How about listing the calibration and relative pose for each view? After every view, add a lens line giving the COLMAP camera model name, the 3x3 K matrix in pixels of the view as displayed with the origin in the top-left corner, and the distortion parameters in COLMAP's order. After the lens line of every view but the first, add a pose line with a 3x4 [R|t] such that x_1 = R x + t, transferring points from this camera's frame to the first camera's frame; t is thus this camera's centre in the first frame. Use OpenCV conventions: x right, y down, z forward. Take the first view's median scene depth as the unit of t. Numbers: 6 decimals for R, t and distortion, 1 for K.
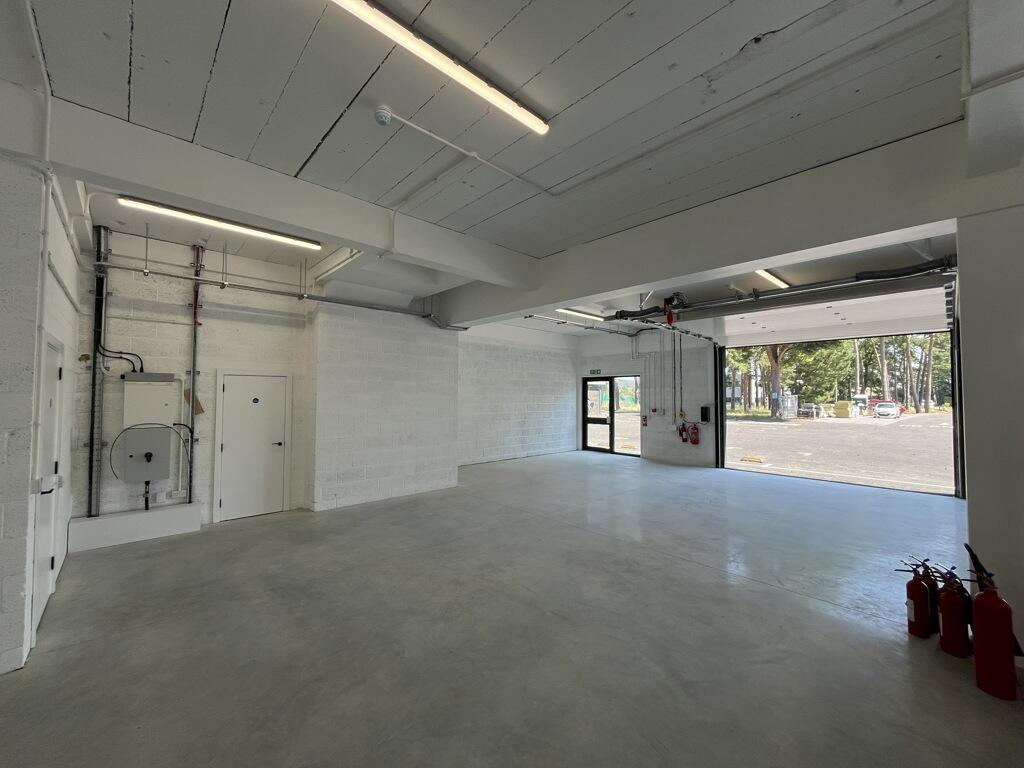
lens RADIAL K [[410.8, 0, 498.7], [0, 410.8, 377.3], [0, 0, 1]] dist [0.002597, 0.000259]
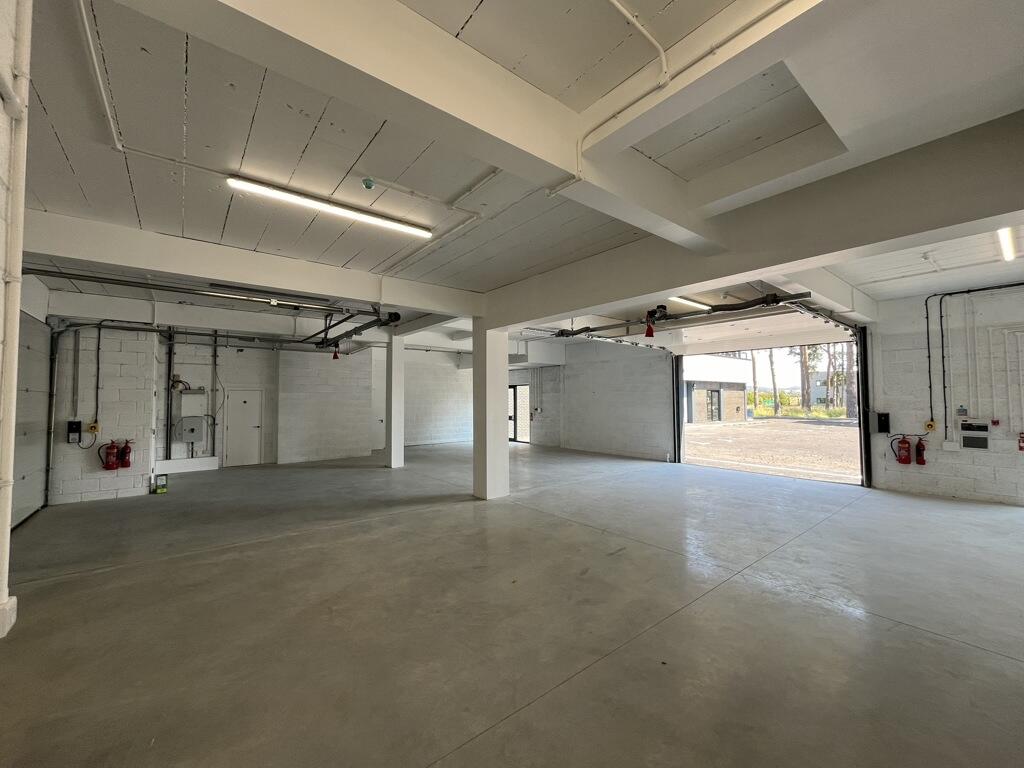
lens RADIAL K [[412.0, 0, 515.2], [0, 412.0, 382.1], [0, 0, 1]] dist [0.001589, 0.000294]
pose [[0.998184, -0.009470, -0.059495, 0.427456], [0.009386, 0.999955, -0.001682, -0.016150], [0.059508, 0.001121, 0.998227, -0.465103]]
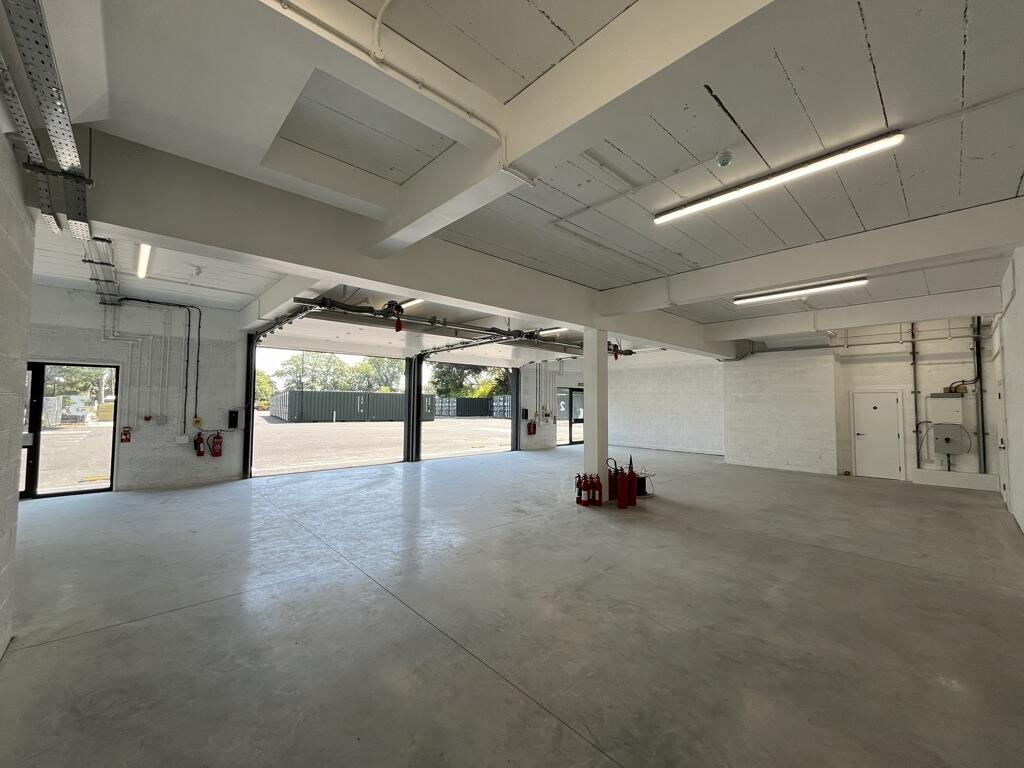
lens RADIAL K [[412.0, 0, 515.2], [0, 412.0, 382.1], [0, 0, 1]] dist [0.001589, 0.000294]
pose [[-0.012405, 0.040824, 0.999089, -0.366120], [-0.052622, 0.997755, -0.041422, 0.015911], [-0.998537, -0.053088, -0.010229, 0.411824]]
